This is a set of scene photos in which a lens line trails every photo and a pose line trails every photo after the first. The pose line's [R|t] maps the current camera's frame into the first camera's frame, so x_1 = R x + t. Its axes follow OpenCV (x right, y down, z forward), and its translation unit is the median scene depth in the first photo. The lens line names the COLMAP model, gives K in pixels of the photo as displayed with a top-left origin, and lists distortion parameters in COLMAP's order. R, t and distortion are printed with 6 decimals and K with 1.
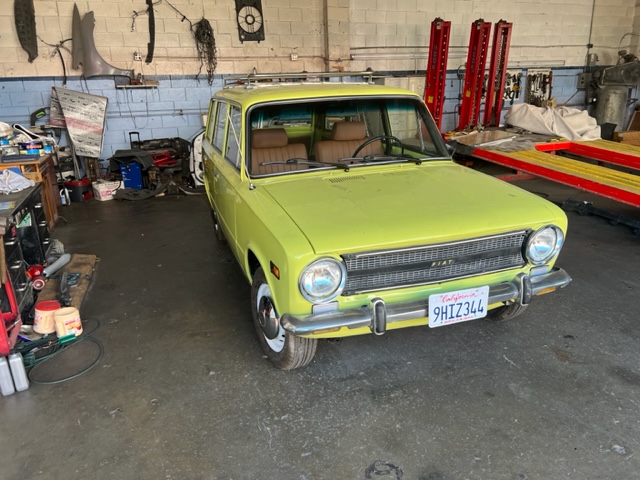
lens RADIAL K [[482.2, 0, 319.5], [0, 482.2, 240.8], [0, 0, 1]] dist [0.012400, -0.016950]
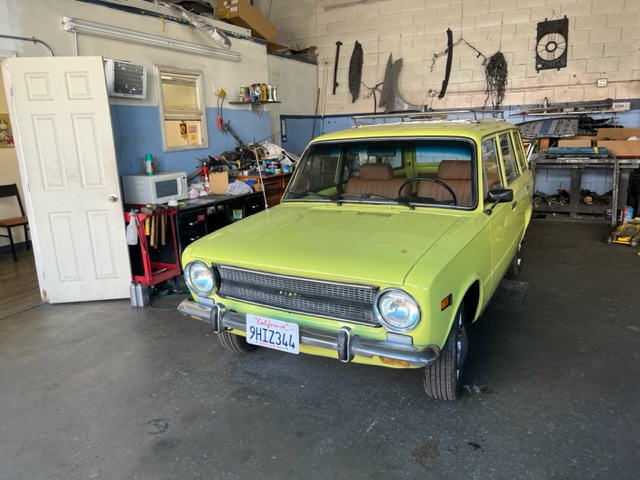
lens RADIAL K [[482.2, 0, 319.0], [0, 482.2, 239.6], [0, 0, 1]] dist [0.012400, -0.016950]
pose [[0.655681, 0.171919, -0.735205, 0.347971], [-0.209084, 0.976996, 0.041990, -0.042932], [0.725511, 0.126187, 0.676543, 0.097964]]
